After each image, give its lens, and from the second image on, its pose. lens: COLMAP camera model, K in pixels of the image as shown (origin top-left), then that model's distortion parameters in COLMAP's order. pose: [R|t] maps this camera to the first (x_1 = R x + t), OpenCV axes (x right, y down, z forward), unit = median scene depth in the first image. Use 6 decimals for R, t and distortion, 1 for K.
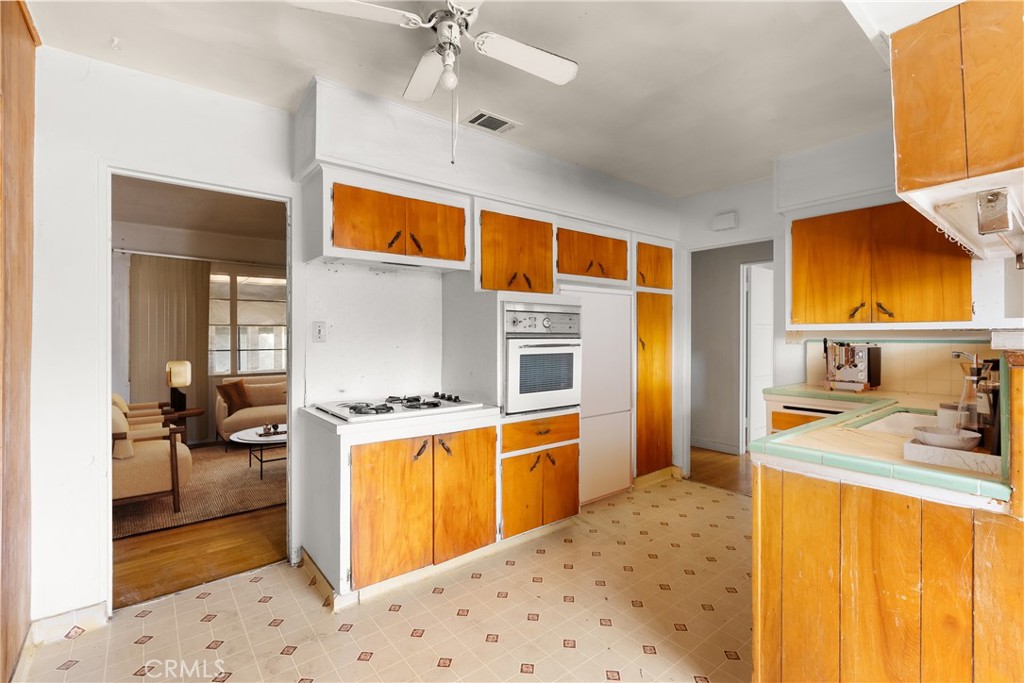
lens RADIAL K [[471.1, 0, 517.6], [0, 471.1, 336.8], [0, 0, 1]] dist [-0.013787, 0.000655]
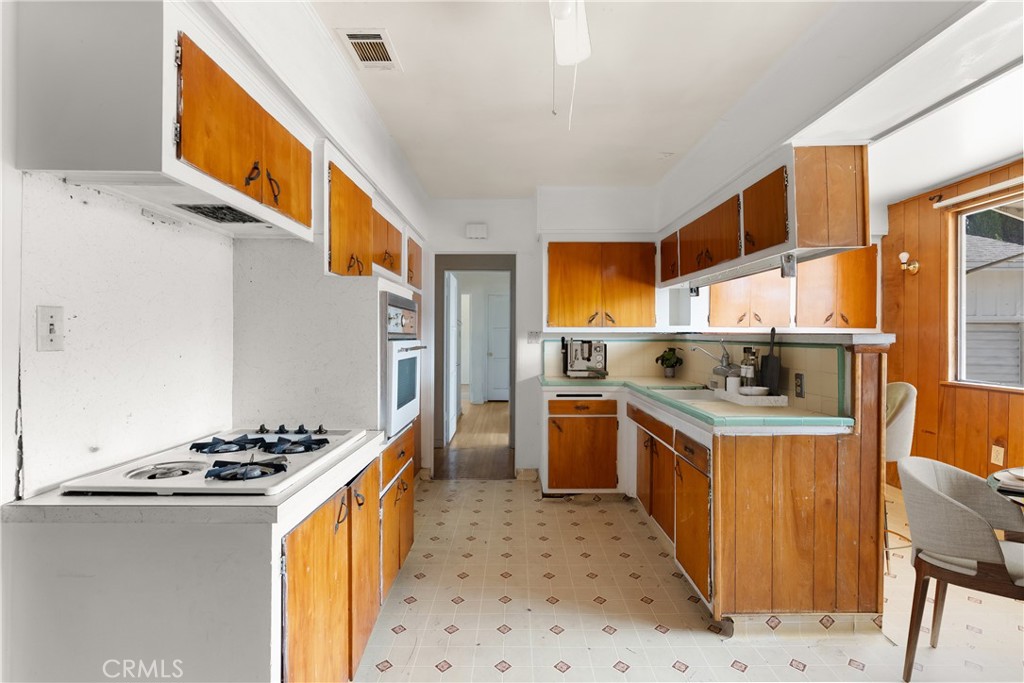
lens RADIAL K [[471.1, 0, 517.6], [0, 471.1, 336.8], [0, 0, 1]] dist [-0.013787, 0.000655]
pose [[0.617658, -0.000310, 0.786447, -0.493526], [0.001695, 0.999998, -0.000937, -0.000819], [-0.786445, 0.001912, 0.617658, 0.358901]]
